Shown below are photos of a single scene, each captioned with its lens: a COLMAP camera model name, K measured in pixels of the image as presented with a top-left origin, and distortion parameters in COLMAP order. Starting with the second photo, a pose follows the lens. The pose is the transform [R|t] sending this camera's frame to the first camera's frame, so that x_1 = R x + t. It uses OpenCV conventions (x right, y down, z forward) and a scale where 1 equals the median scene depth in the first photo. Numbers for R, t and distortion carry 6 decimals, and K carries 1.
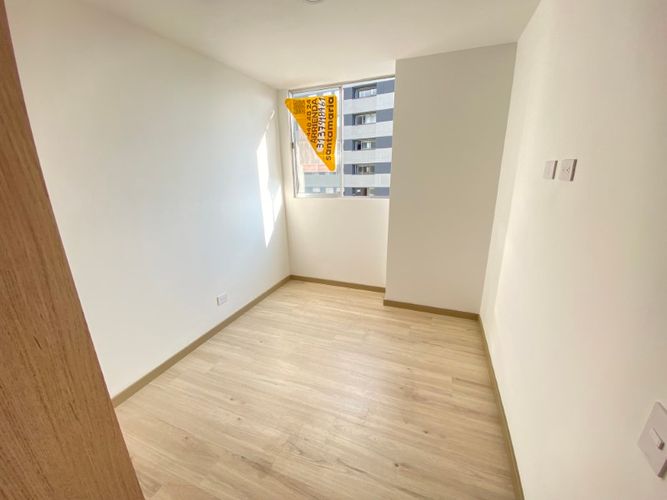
lens RADIAL K [[271.4, 0, 332.3], [0, 271.4, 249.4], [0, 0, 1]] dist [-0.004820, -0.000758]
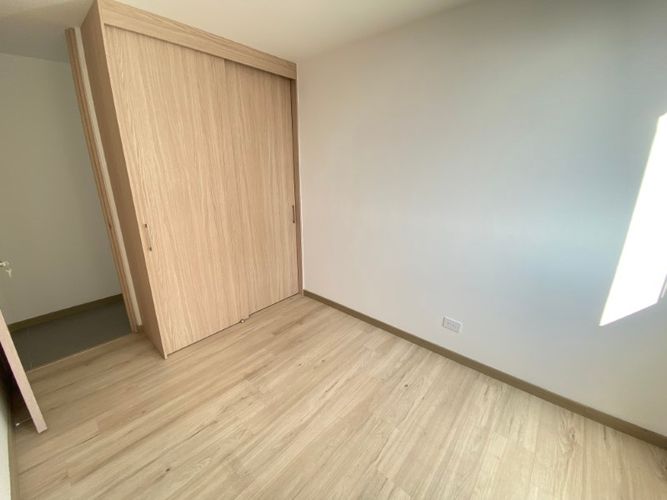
lens RADIAL K [[271.4, 0, 332.0], [0, 271.4, 247.1], [0, 0, 1]] dist [-0.004820, -0.000758]
pose [[-0.340399, 0.292915, -0.893493, 0.412426], [-0.252472, 0.886873, 0.386930, -0.274777], [0.905752, 0.357292, -0.227937, 0.902320]]
